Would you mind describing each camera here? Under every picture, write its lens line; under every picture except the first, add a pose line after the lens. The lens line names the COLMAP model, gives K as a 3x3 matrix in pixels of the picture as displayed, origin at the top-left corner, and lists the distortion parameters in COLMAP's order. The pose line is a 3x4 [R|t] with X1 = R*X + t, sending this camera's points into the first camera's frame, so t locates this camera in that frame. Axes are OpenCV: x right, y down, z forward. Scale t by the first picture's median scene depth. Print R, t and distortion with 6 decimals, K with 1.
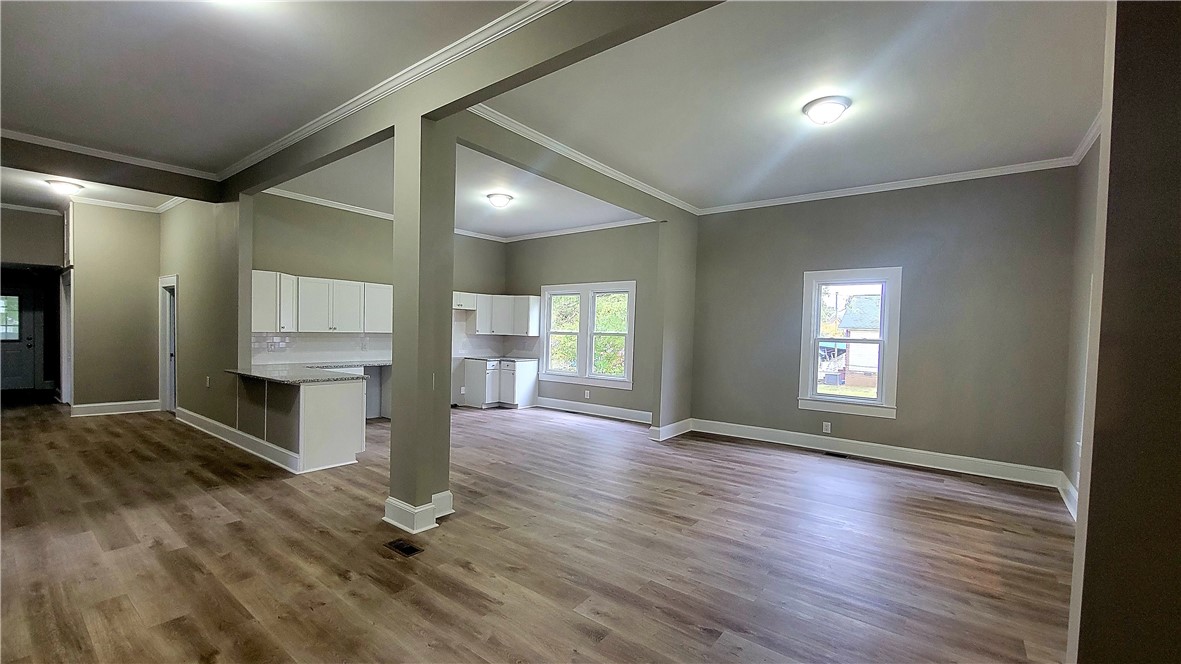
lens RADIAL K [[481.6, 0, 587.1], [0, 481.6, 340.8], [0, 0, 1]] dist [-0.004600, 0.000614]
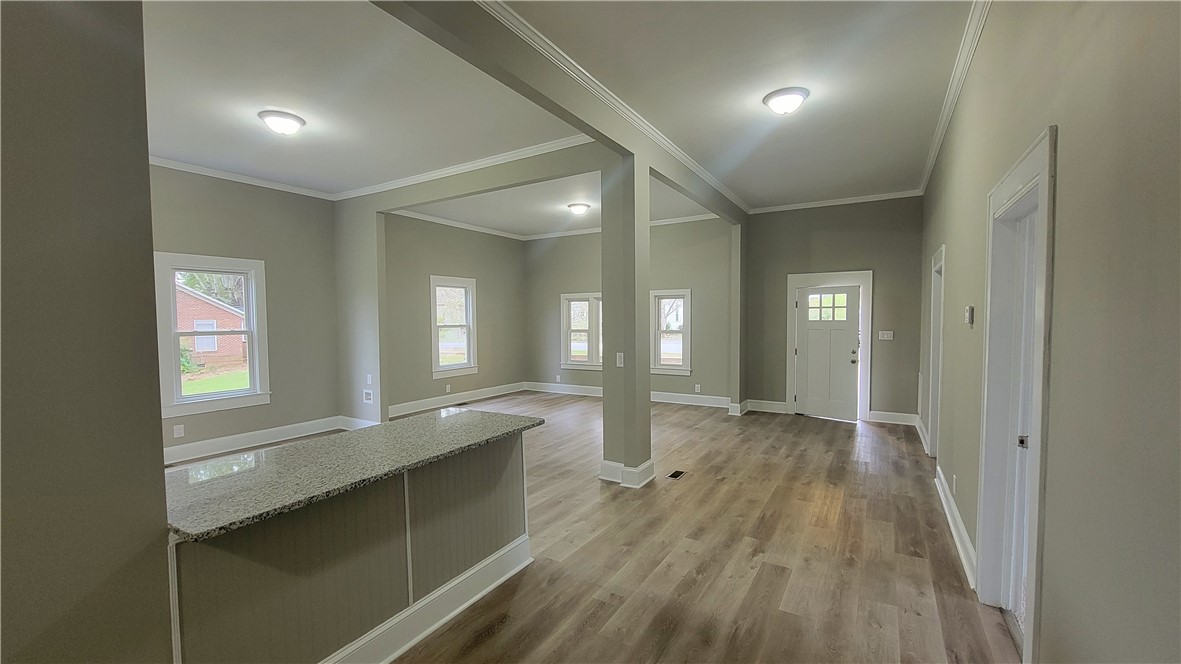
lens RADIAL K [[481.6, 0, 592.6], [0, 481.6, 340.8], [0, 0, 1]] dist [-0.004600, 0.000614]
pose [[-0.120466, -0.068877, 0.990325, -0.975903], [0.031269, 0.996832, 0.073133, -0.051213], [-0.992225, 0.039776, -0.117931, 0.774223]]
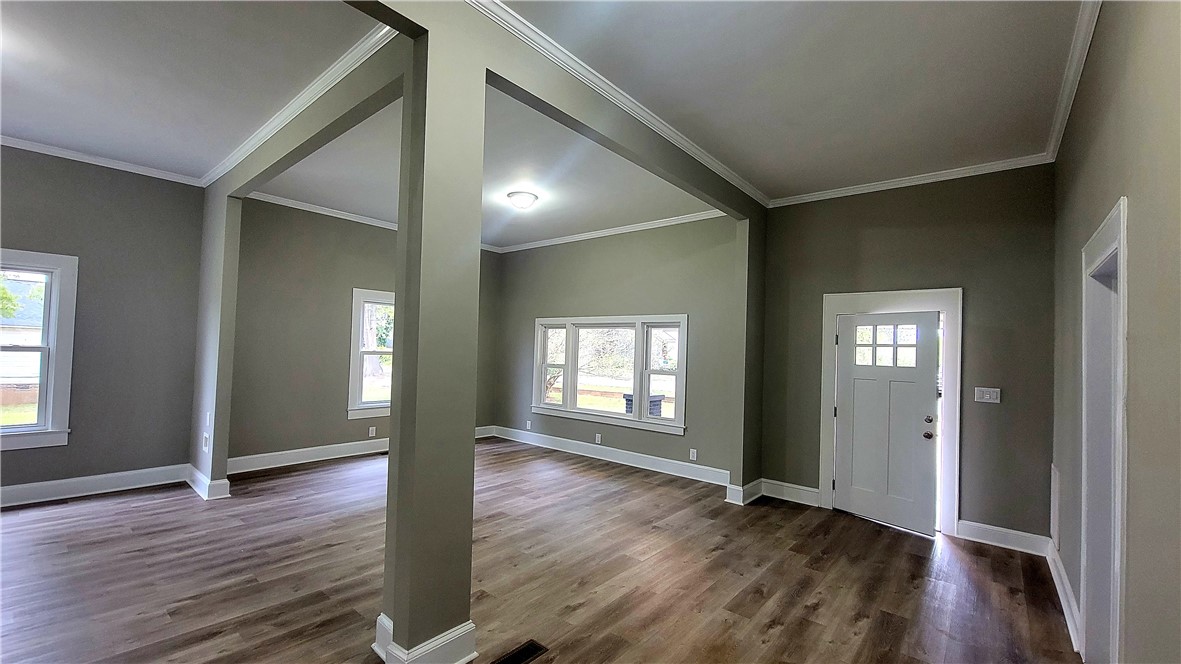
lens RADIAL K [[481.6, 0, 592.3], [0, 481.6, 340.4], [0, 0, 1]] dist [-0.004600, 0.000614]
pose [[0.036443, -0.000940, 0.999335, -0.617336], [-0.003415, 0.999994, 0.001065, -0.034935], [-0.999330, -0.003451, 0.036440, 0.473218]]
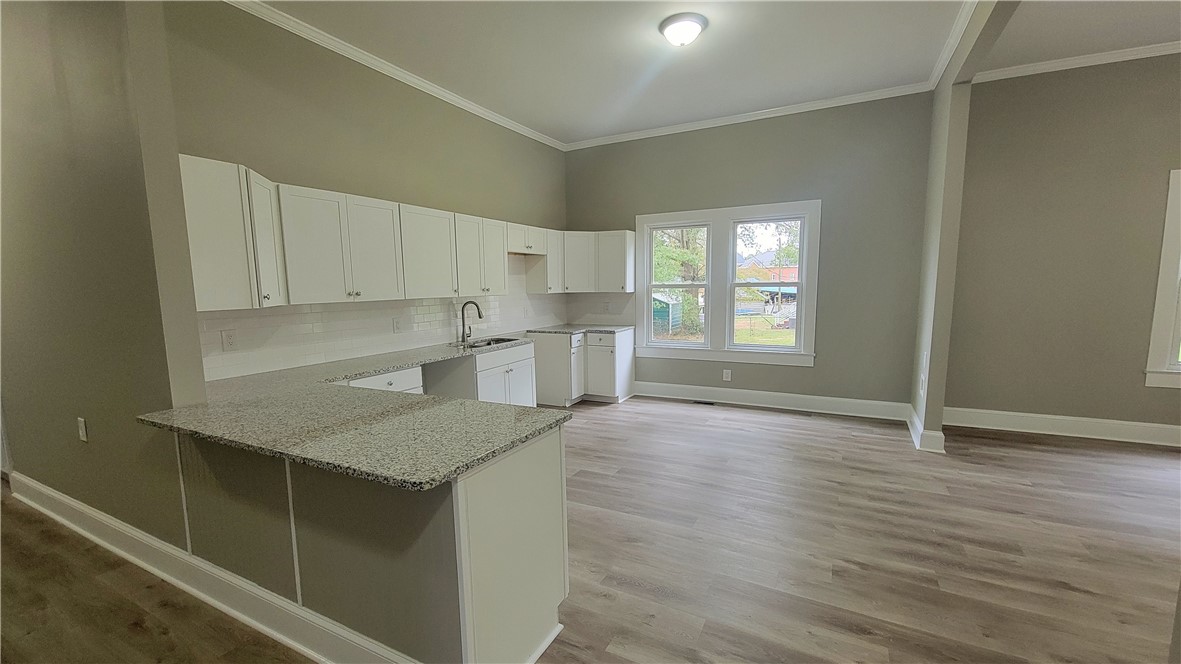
lens RADIAL K [[481.6, 0, 588.2], [0, 481.6, 341.2], [0, 0, 1]] dist [-0.004600, 0.000614]
pose [[0.983430, -0.060143, 0.171023, -0.442237], [0.042924, 0.993790, 0.102659, -0.021128], [-0.176135, -0.093617, 0.979904, 0.541870]]
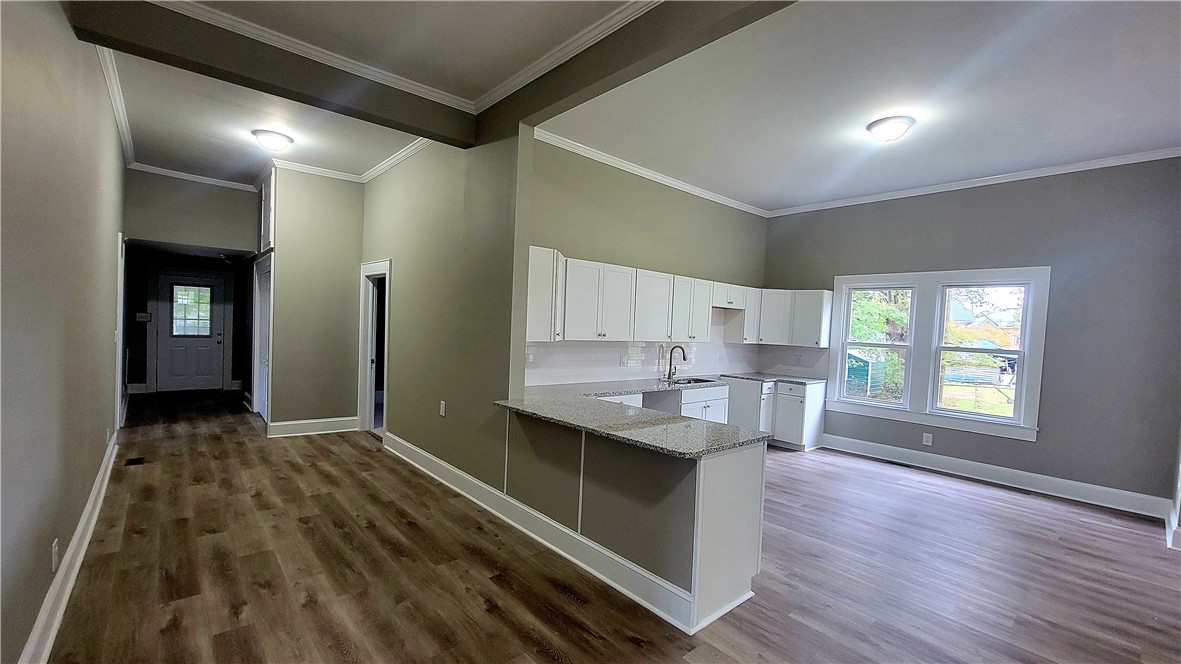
lens RADIAL K [[481.6, 0, 589.5], [0, 481.6, 341.0], [0, 0, 1]] dist [-0.004600, 0.000614]
pose [[0.982023, 0.026243, -0.186931, -0.489192], [-0.025212, 0.999651, 0.007890, -0.026156], [0.187072, -0.003035, 0.982341, 0.379531]]
